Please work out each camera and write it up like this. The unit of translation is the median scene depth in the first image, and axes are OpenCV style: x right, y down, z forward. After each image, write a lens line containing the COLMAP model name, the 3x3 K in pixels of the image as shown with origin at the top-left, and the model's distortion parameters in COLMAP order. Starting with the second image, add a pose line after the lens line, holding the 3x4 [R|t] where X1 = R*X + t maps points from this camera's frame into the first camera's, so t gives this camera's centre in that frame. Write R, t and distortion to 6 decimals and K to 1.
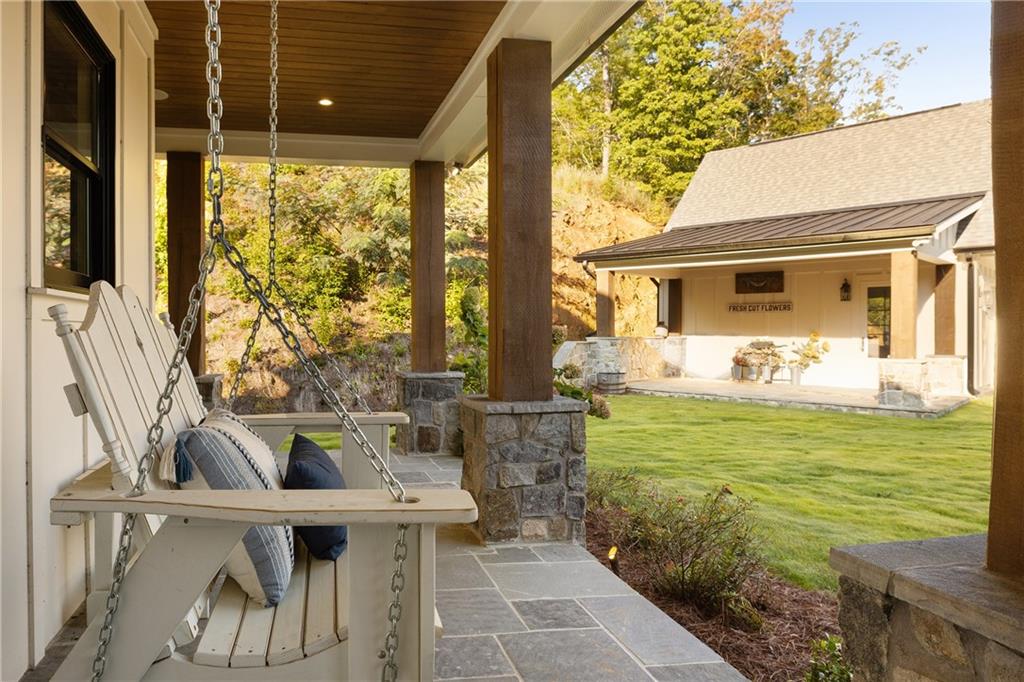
lens RADIAL K [[990.9, 0, 511.9], [0, 990.9, 342.9], [0, 0, 1]] dist [0.008222, 0.000000]
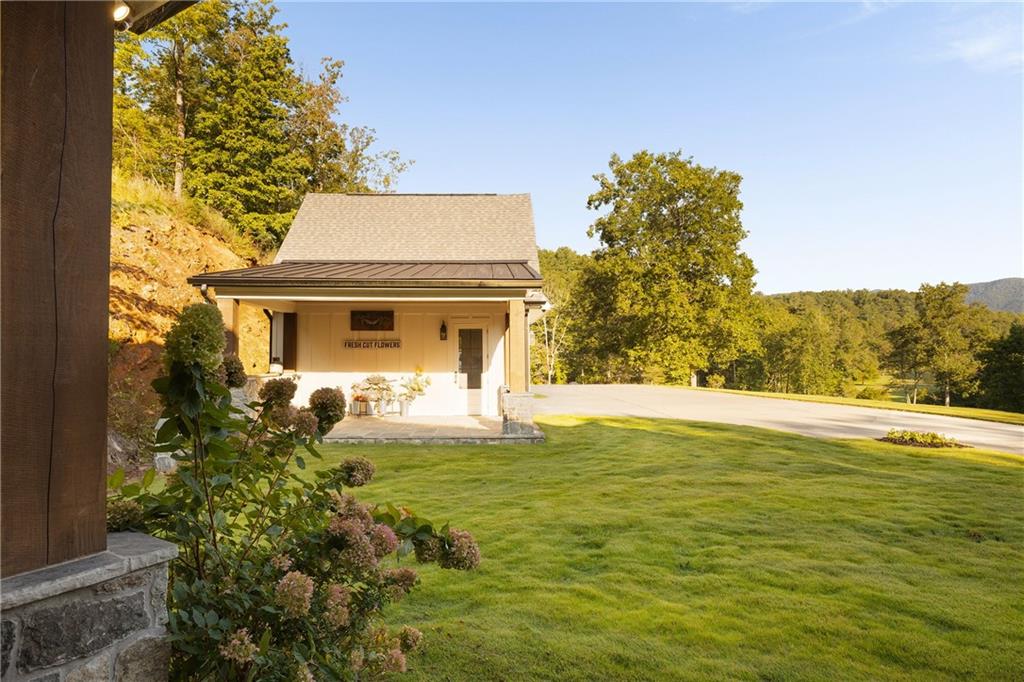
lens RADIAL K [[565.8, 0, 511.9], [0, 565.8, 337.5], [0, 0, 1]] dist [-0.002110, 0.000023]
pose [[0.717050, 0.025167, 0.696568, -0.056082], [-0.000724, 0.999374, -0.035362, -0.019527], [-0.697022, 0.024852, 0.716619, 0.415071]]
